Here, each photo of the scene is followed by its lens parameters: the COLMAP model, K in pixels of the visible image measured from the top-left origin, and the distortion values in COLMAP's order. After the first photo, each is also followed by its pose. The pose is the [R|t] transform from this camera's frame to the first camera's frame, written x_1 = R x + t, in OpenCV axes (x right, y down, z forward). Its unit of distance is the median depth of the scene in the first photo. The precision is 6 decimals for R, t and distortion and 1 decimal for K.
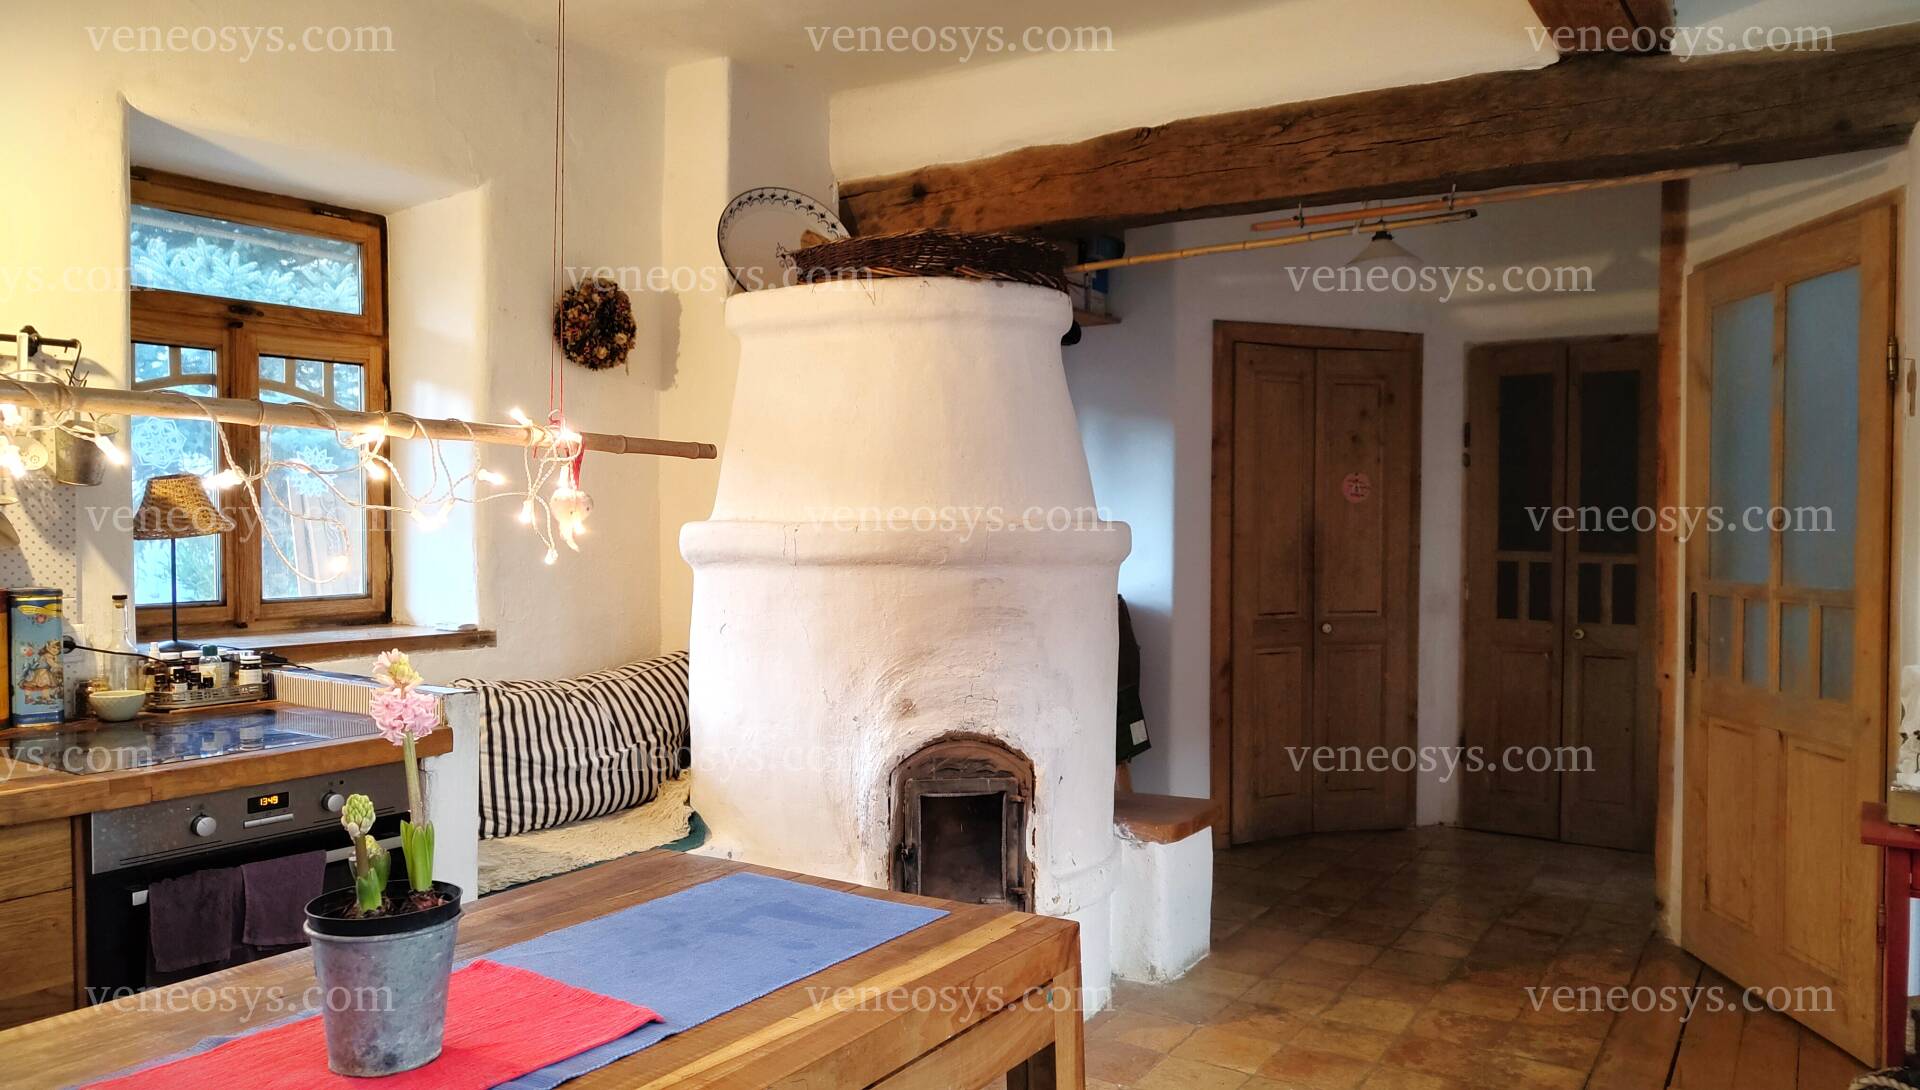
lens RADIAL K [[1331.1, 0, 958.8], [0, 1331.1, 549.2], [0, 0, 1]] dist [0.019391, -0.007509]
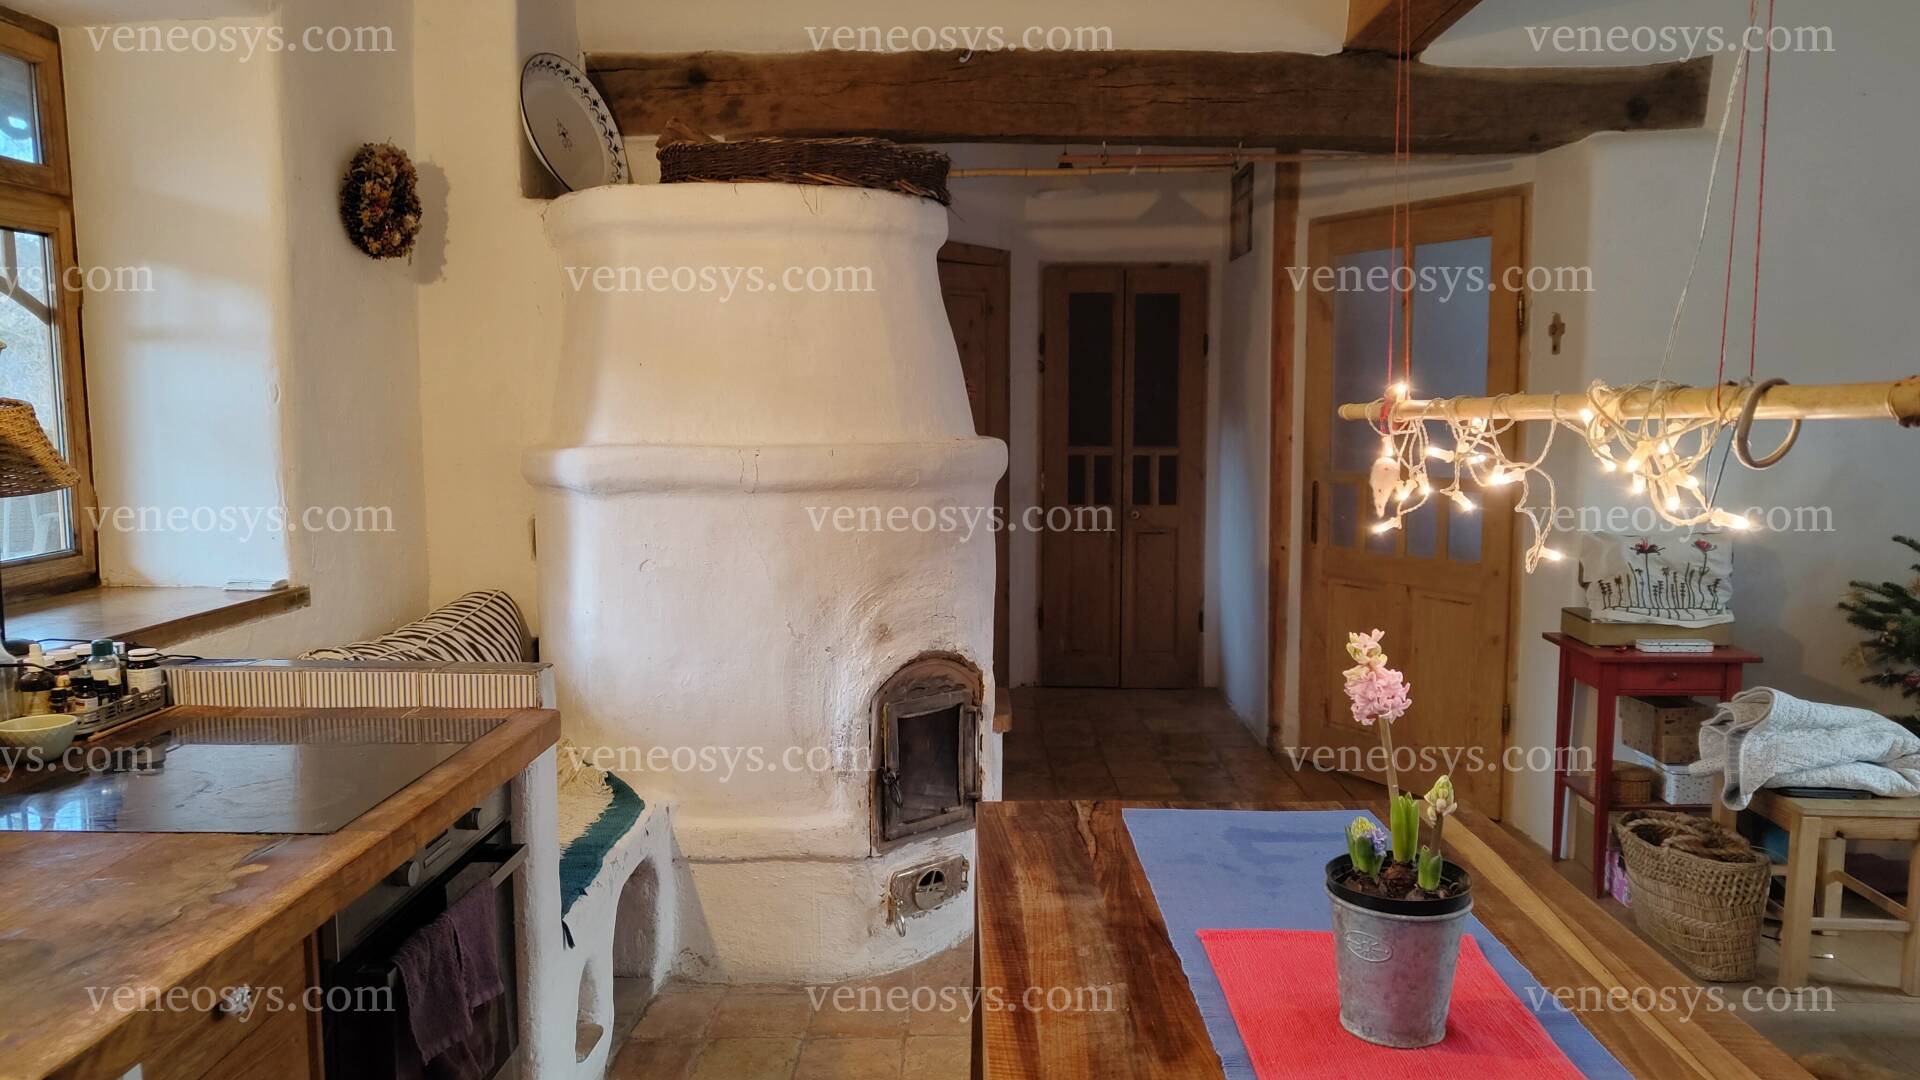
lens RADIAL K [[1323.7, 0, 961.4], [0, 1323.7, 536.4], [0, 0, 1]] dist [0.007039, 0.003244]
pose [[0.845458, -0.058733, 0.530803, -0.446340], [0.015898, 0.996262, 0.084913, -0.030756], [-0.533805, -0.063352, 0.843231, 0.125684]]
